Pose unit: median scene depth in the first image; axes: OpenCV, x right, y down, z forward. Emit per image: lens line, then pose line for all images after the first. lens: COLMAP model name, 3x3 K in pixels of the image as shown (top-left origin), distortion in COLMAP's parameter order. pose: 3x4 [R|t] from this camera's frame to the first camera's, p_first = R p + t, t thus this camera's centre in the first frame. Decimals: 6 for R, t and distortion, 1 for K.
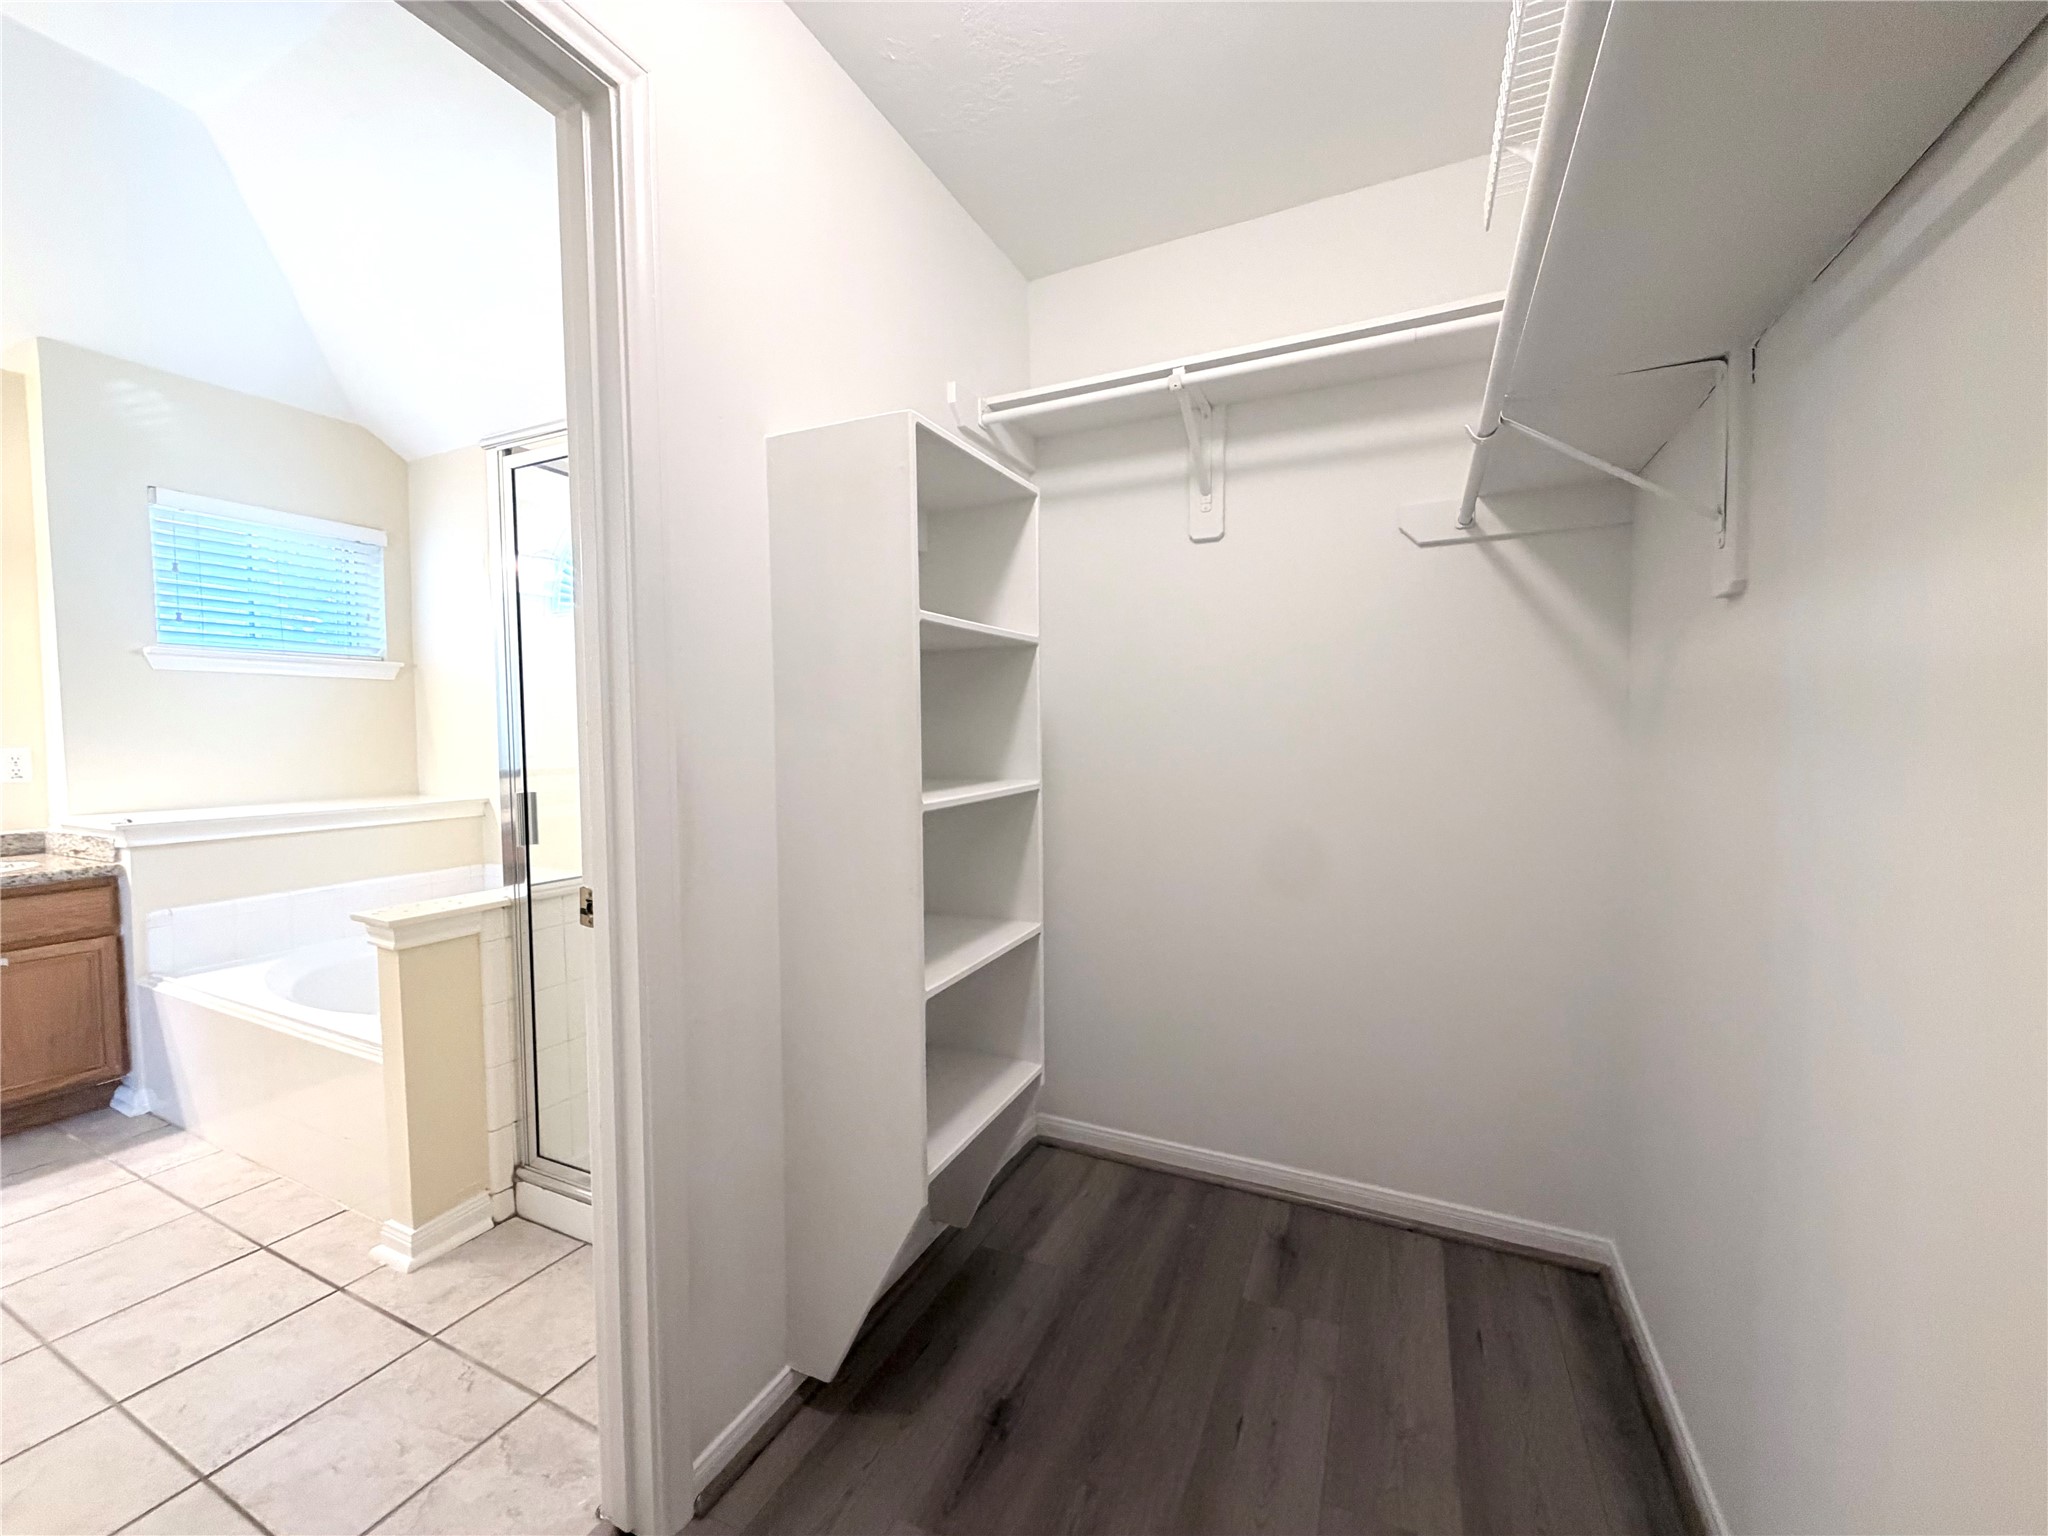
lens RADIAL K [[818.8, 0, 1019.1], [0, 818.8, 765.6], [0, 0, 1]] dist [0.003963, 0.000082]
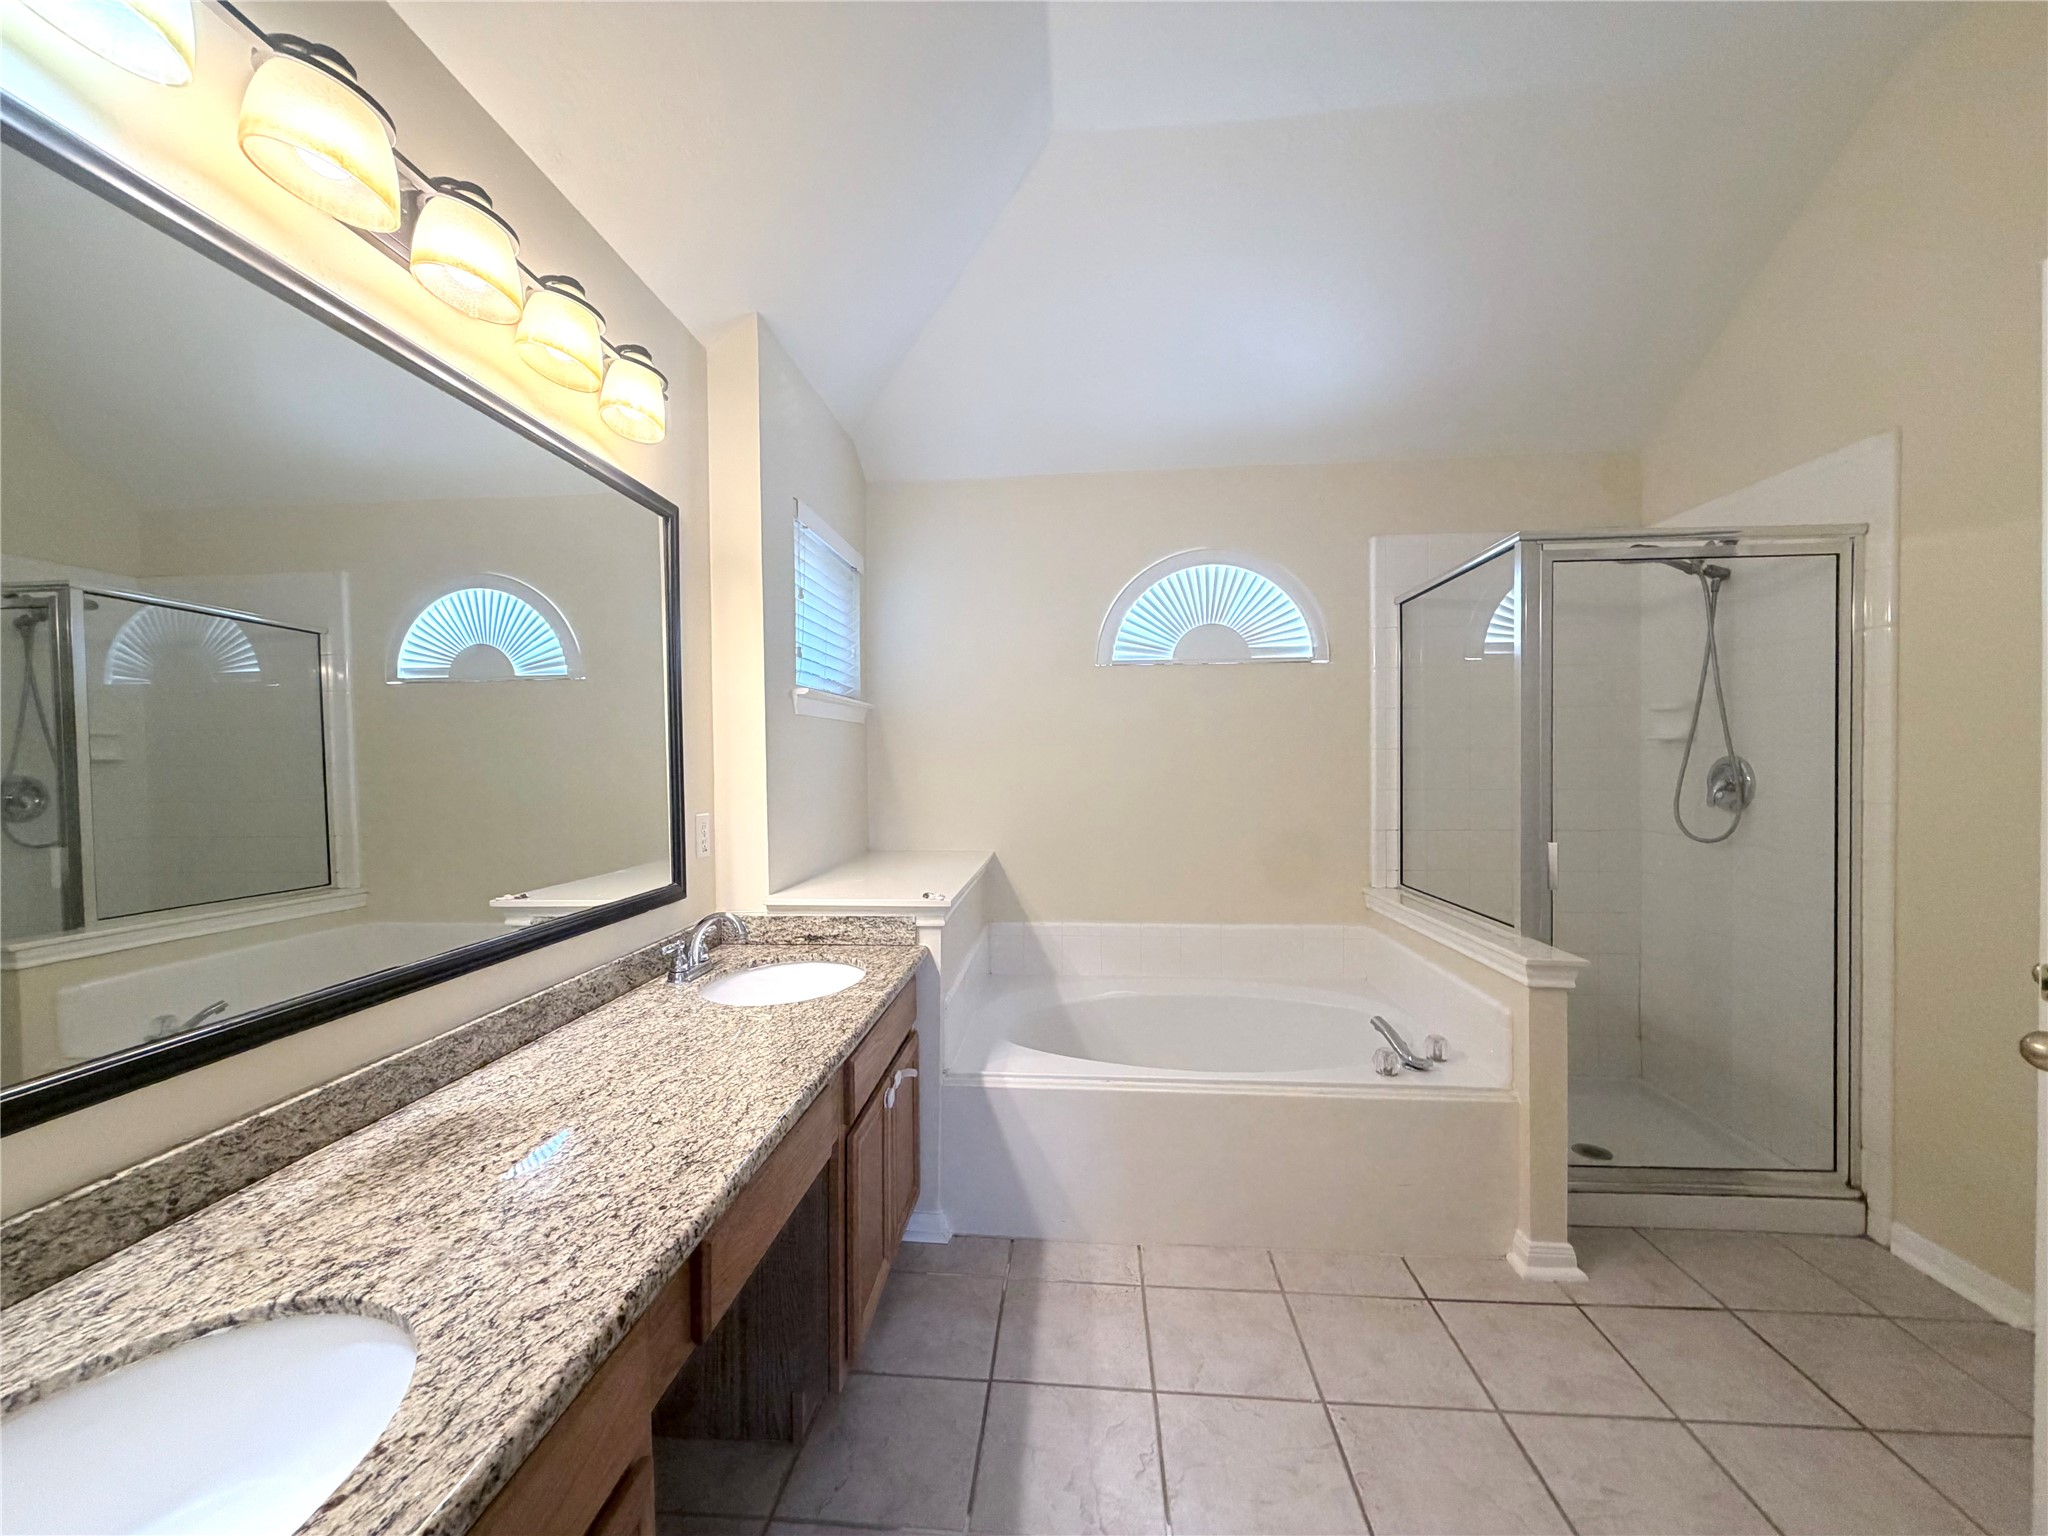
lens RADIAL K [[818.8, 0, 1025.5], [0, 818.8, 772.1], [0, 0, 1]] dist [0.003963, 0.000082]
pose [[0.929054, -0.010857, 0.369784, -1.517470], [0.024211, 0.999211, -0.031491, -0.035009], [-0.369150, 0.038210, 0.928584, 0.192757]]
